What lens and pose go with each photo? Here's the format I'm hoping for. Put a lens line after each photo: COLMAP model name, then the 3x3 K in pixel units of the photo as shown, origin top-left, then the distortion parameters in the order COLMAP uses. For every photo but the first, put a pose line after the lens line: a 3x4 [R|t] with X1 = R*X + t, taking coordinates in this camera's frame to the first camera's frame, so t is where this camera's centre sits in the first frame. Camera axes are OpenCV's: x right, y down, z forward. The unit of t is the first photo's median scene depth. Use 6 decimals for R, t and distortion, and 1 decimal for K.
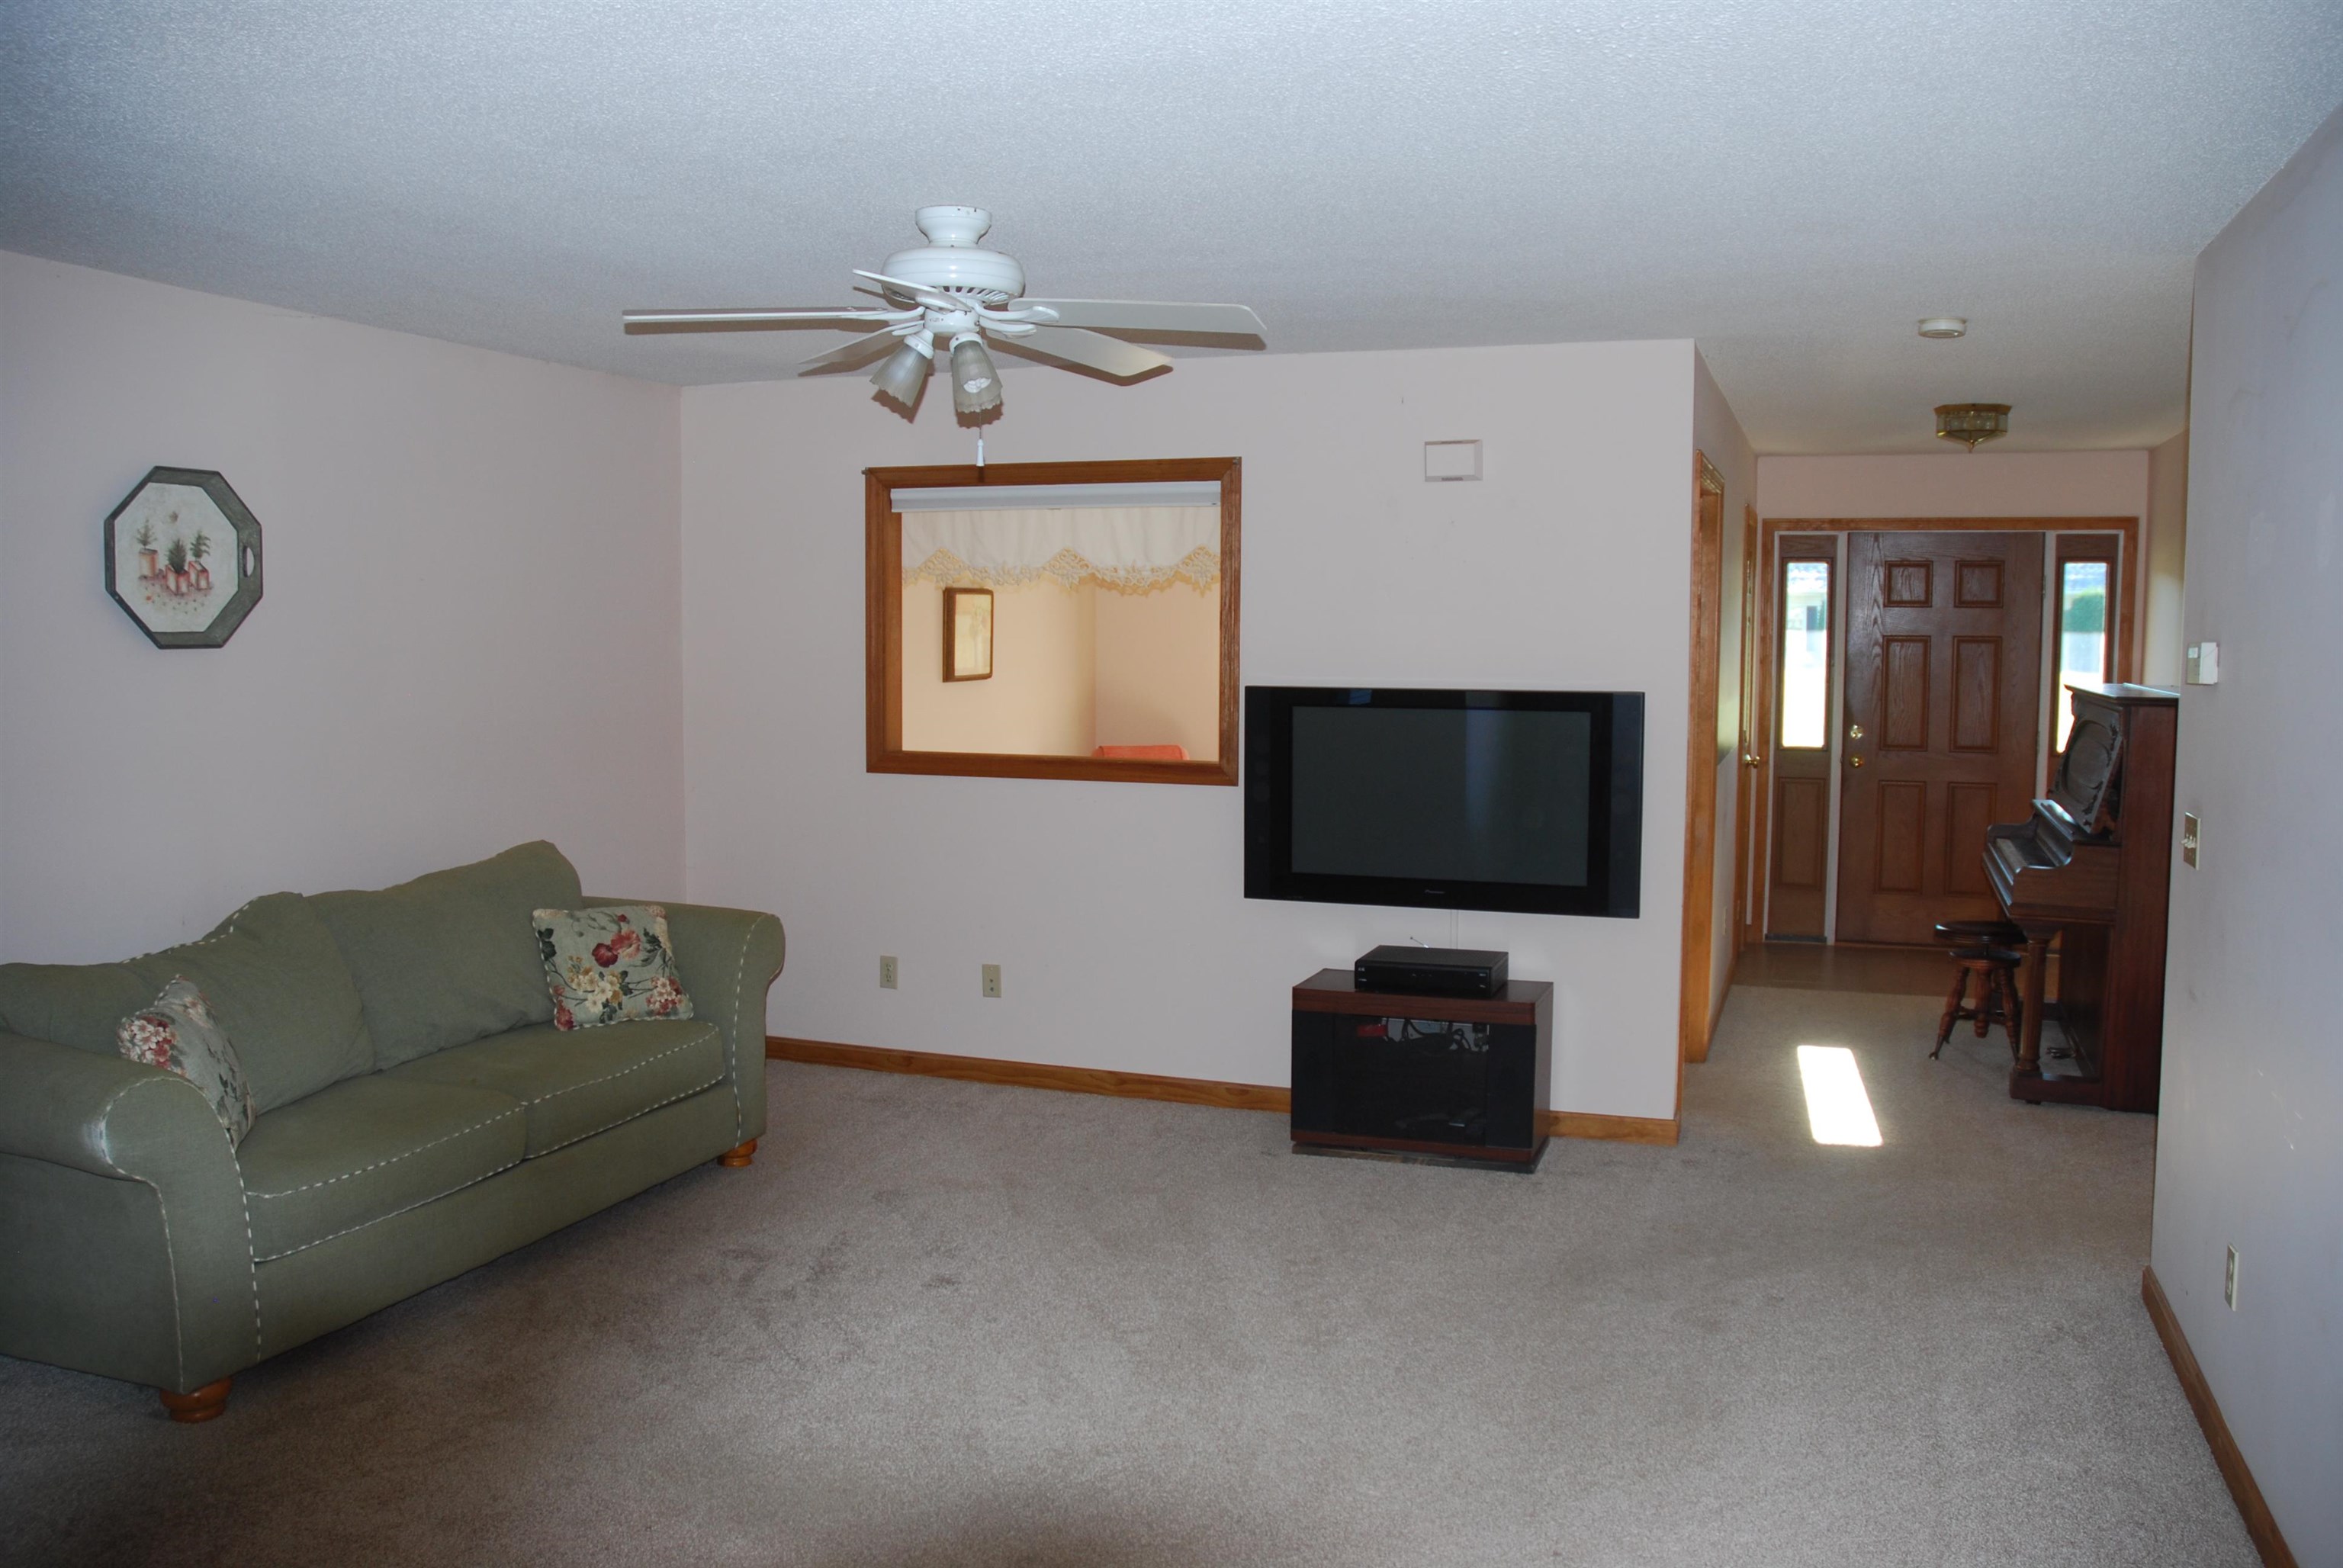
lens RADIAL K [[1825.2, 0, 1186.2], [0, 1825.2, 798.9], [0, 0, 1]] dist [-0.161377, 0.152659]
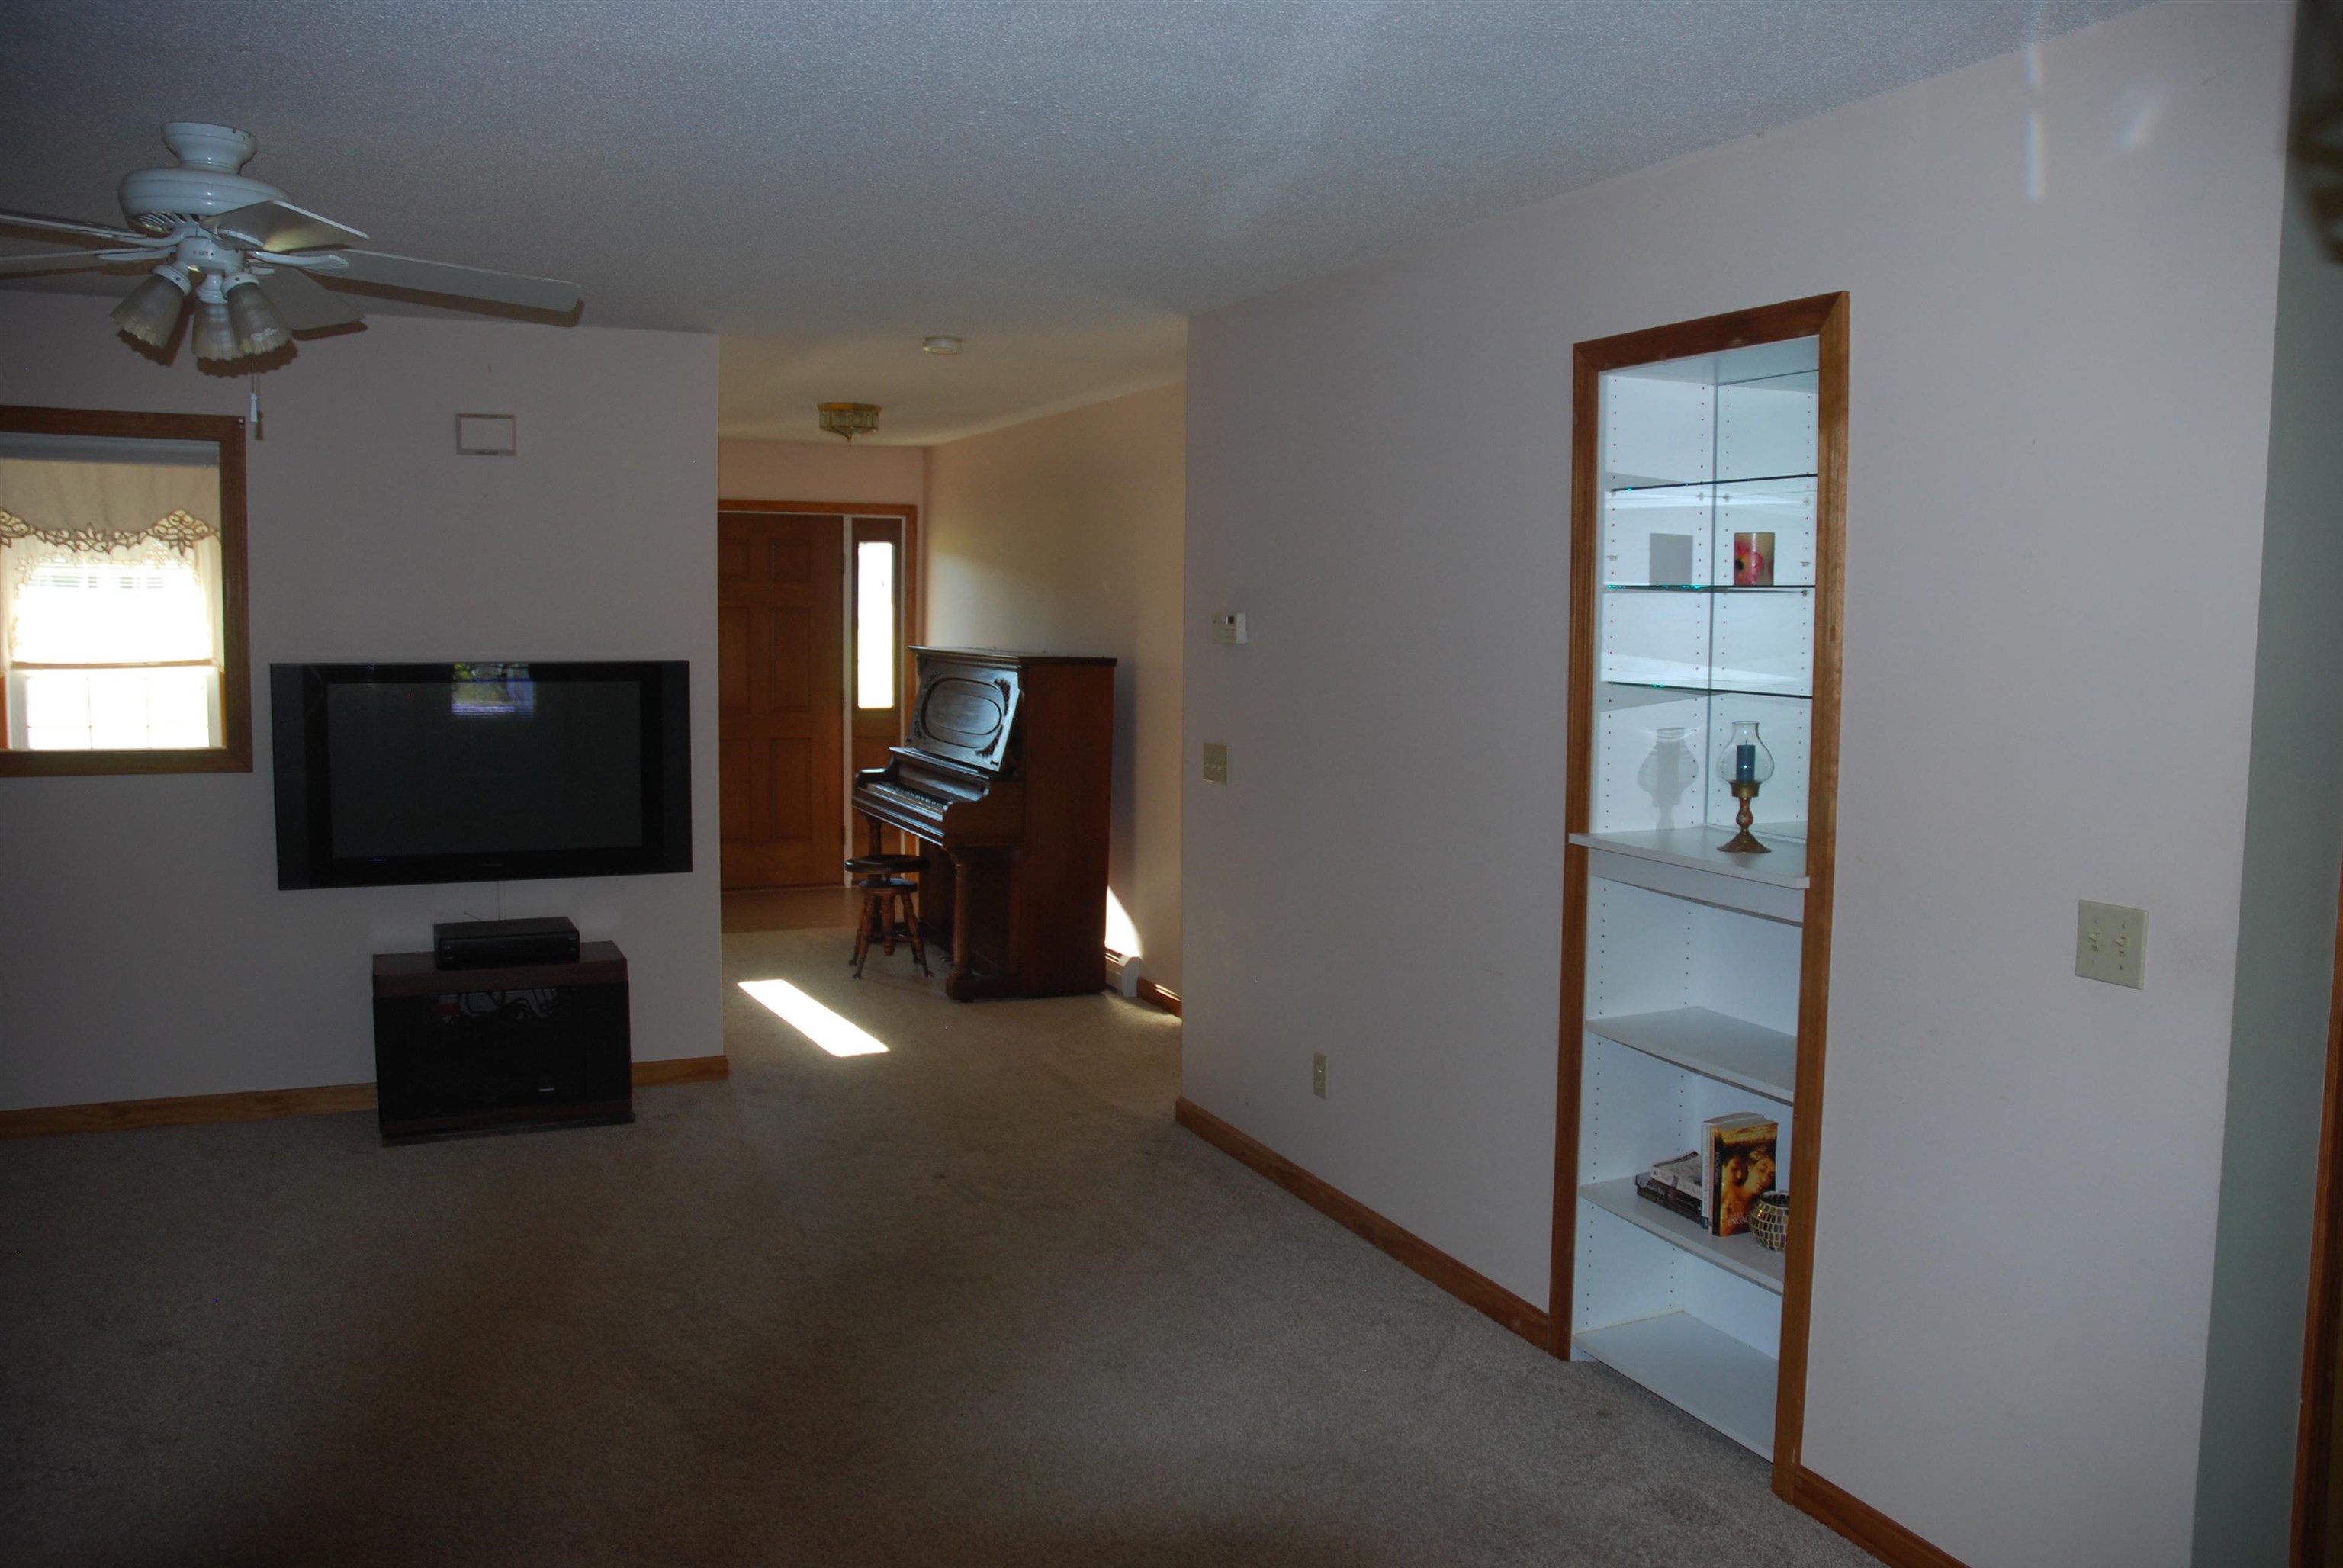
lens RADIAL K [[1825.2, 0, 1169.1], [0, 1825.2, 789.3], [0, 0, 1]] dist [-0.161377, 0.152659]
pose [[0.717481, -0.061130, 0.693890, -0.278505], [0.053871, 0.998028, 0.032221, -0.002093], [-0.694492, 0.014262, 0.719359, 0.031178]]
